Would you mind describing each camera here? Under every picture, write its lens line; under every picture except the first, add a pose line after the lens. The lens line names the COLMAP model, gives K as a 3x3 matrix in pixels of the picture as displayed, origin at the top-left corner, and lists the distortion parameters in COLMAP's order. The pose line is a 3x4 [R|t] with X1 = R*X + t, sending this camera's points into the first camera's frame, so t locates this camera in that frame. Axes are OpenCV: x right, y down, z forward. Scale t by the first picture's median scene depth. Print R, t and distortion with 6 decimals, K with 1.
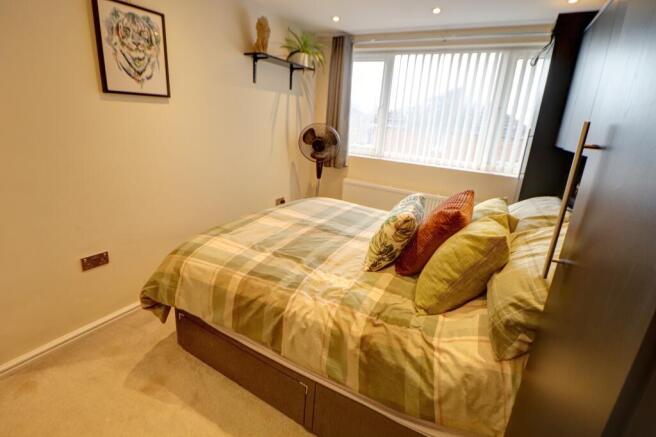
lens RADIAL K [[301.9, 0, 328.0], [0, 301.9, 218.5], [0, 0, 1]] dist [-0.003658, -0.000293]
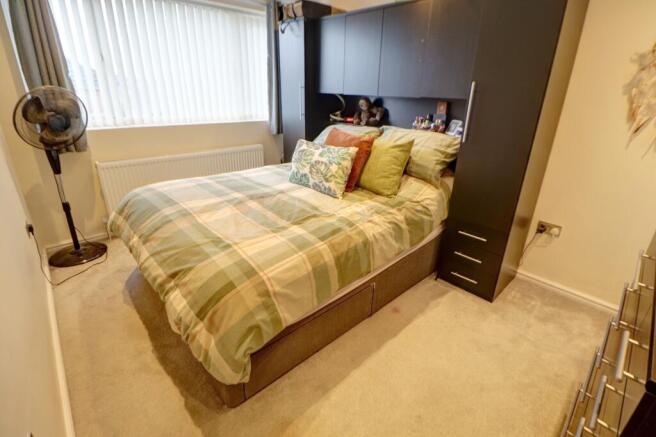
lens RADIAL K [[301.9, 0, 328.0], [0, 301.9, 218.5], [0, 0, 1]] dist [-0.003658, -0.000293]
pose [[0.300255, -0.428160, 0.852365, -1.017350], [0.296445, 0.891232, 0.343258, -0.217503], [-0.906624, 0.149615, 0.394523, 0.505627]]
